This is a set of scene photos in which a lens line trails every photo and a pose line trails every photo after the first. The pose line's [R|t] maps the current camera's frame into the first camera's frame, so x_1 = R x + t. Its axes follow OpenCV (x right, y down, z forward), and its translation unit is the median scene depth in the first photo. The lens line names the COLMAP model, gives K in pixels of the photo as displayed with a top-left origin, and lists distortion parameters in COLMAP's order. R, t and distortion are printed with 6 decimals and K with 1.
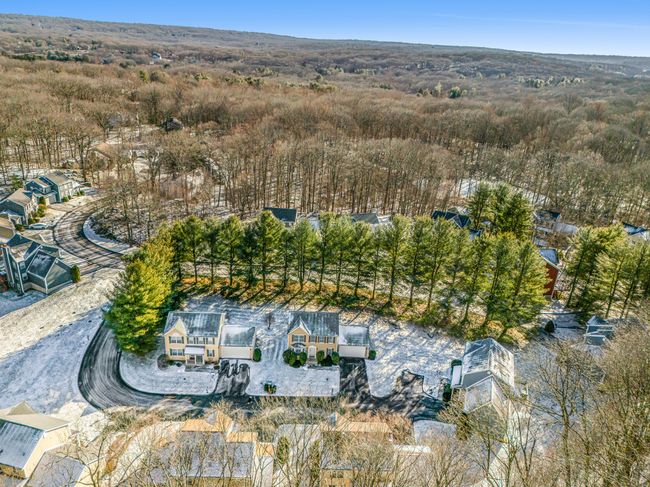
lens RADIAL K [[477.1, 0, 324.9], [0, 477.1, 241.3], [0, 0, 1]] dist [0.064056, -0.053404]
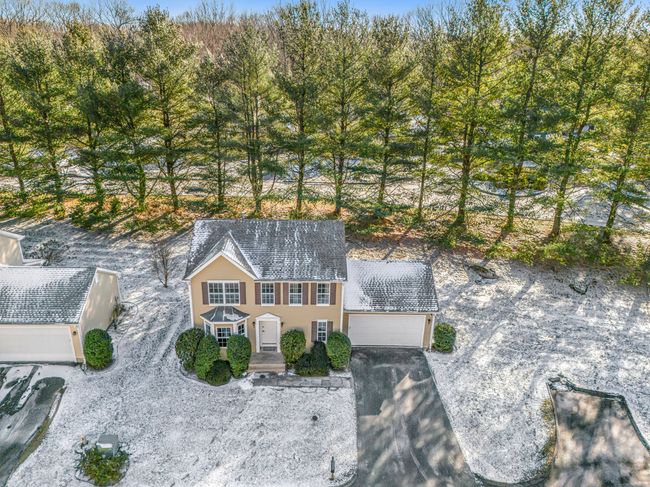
lens RADIAL K [[477.1, 0, 322.1], [0, 477.1, 240.7], [0, 0, 1]] dist [0.064056, -0.053404]
pose [[0.999468, -0.032614, 0.000494, 0.012790], [0.032615, 0.999112, -0.026663, 0.178189], [0.000376, 0.026665, 0.999644, 0.674120]]
